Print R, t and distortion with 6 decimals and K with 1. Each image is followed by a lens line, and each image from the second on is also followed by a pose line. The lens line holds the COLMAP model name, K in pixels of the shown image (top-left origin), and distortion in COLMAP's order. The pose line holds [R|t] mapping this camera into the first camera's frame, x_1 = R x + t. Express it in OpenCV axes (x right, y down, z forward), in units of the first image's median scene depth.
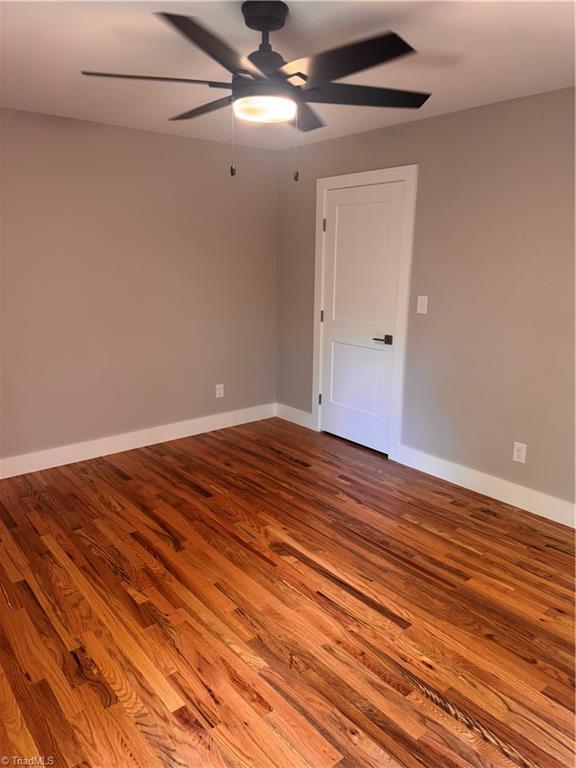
lens RADIAL K [[537.7, 0, 288.5], [0, 537.7, 379.2], [0, 0, 1]] dist [0.083456, -0.108043]
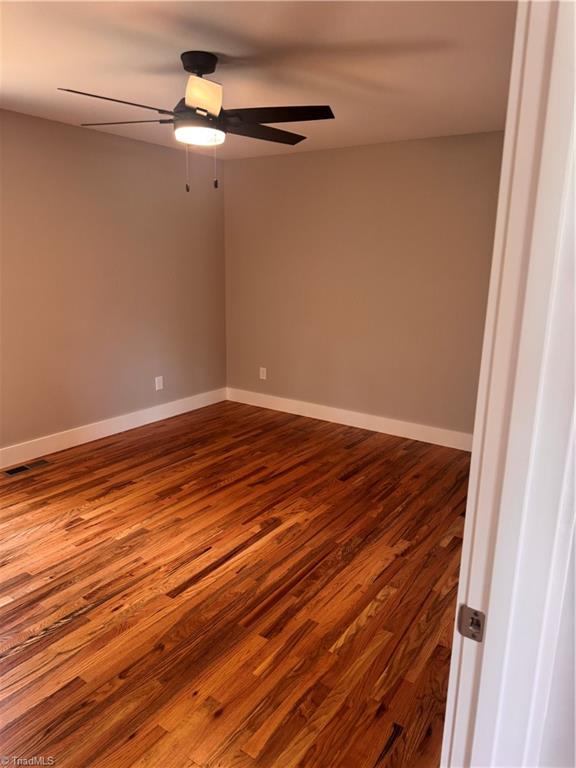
lens RADIAL K [[537.7, 0, 288.5], [0, 537.7, 379.2], [0, 0, 1]] dist [0.083456, -0.108043]
pose [[0.286185, 0.214277, -0.933907, 1.030245], [-0.235502, 0.960506, 0.148213, -0.143587], [0.928782, 0.177520, 0.325345, 0.688939]]
